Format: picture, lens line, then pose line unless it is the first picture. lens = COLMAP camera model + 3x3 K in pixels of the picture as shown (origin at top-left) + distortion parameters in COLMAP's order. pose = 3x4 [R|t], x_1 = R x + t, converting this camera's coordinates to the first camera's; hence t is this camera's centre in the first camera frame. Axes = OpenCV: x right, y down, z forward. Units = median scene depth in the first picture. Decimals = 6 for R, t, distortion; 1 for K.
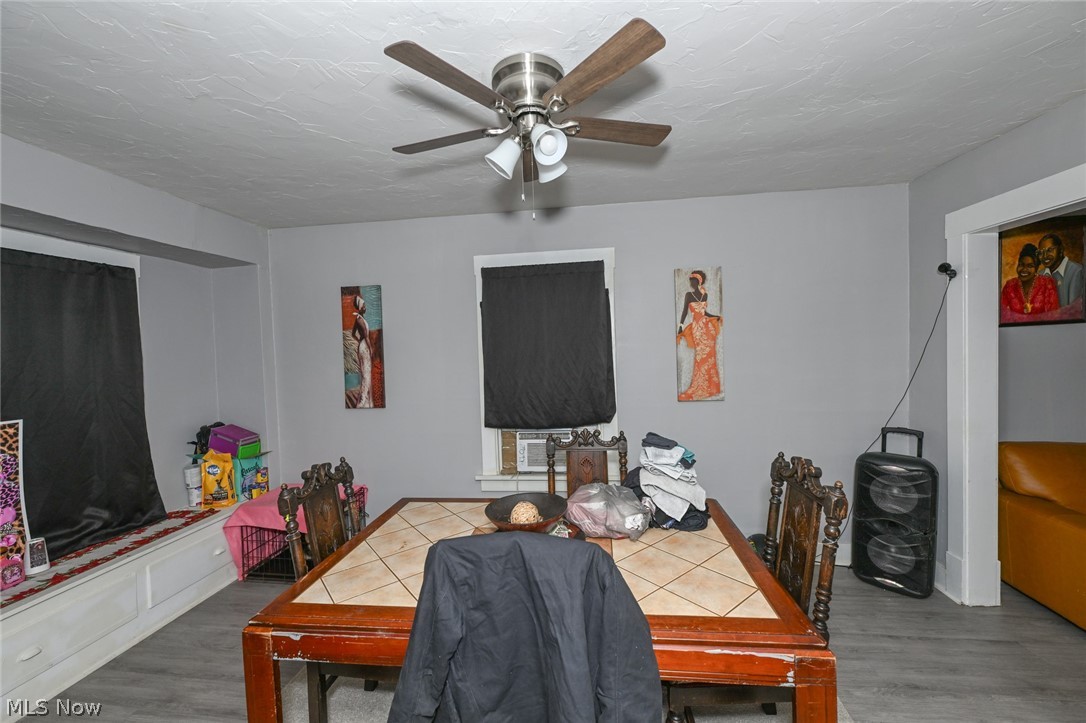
lens RADIAL K [[427.1, 0, 543.4], [0, 427.1, 365.8], [0, 0, 1]] dist [-0.002313, -0.000146]
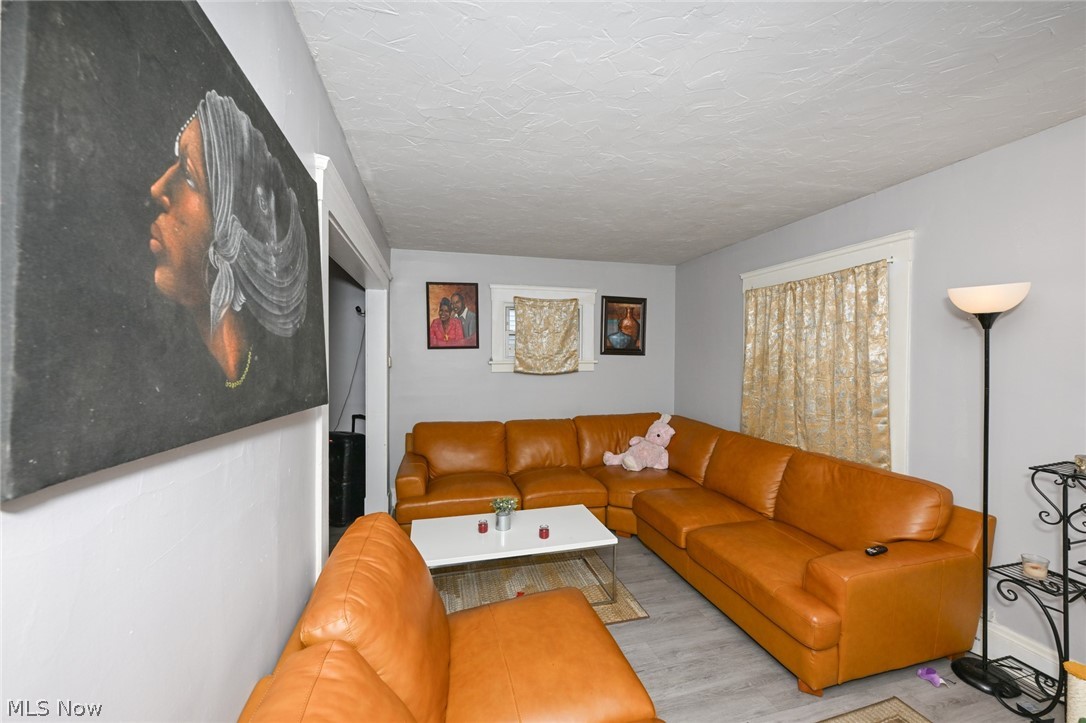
lens RADIAL K [[429.1, 0, 543.4], [0, 429.1, 362.6], [0, 0, 1]] dist [-0.000790, -0.000128]
pose [[0.933139, 0.030304, 0.358236, 0.839380], [-0.022228, 0.999398, -0.026643, -0.008371], [-0.358828, 0.016898, 0.933251, -0.571975]]
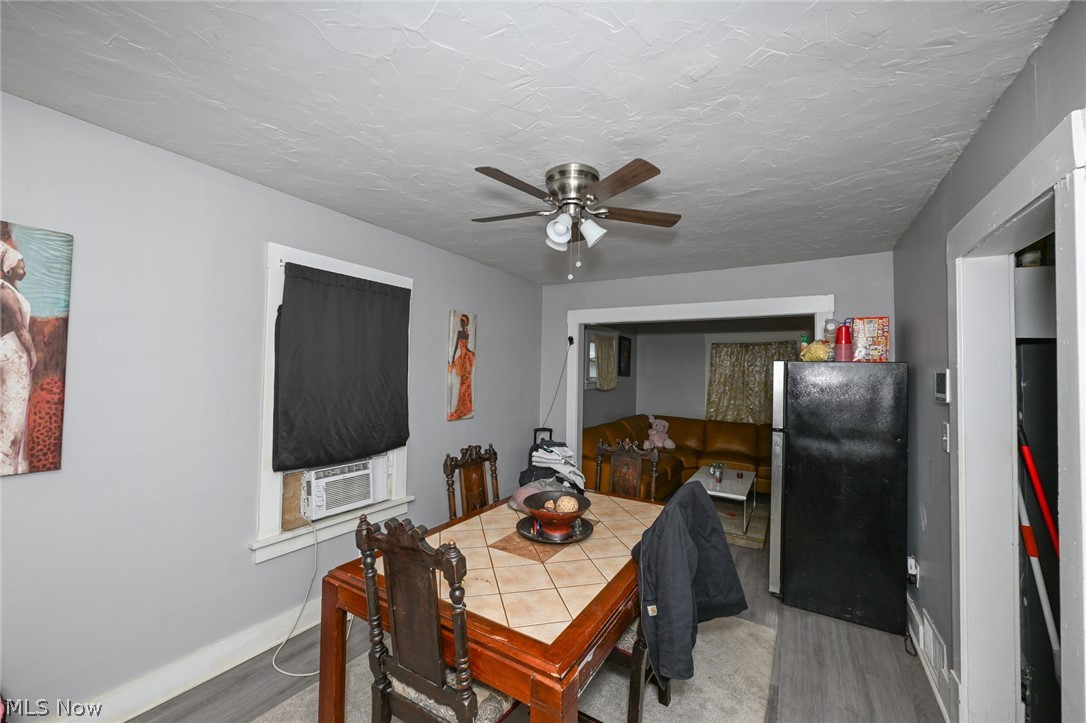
lens RADIAL K [[426.4, 0, 540.1], [0, 426.4, 360.6], [0, 0, 1]] dist [-0.001933, -0.000059]
pose [[0.417355, 0.068789, 0.906136, -0.671982], [-0.002265, 0.997207, -0.074660, 0.005048], [-0.908741, 0.029107, 0.416345, 0.281308]]
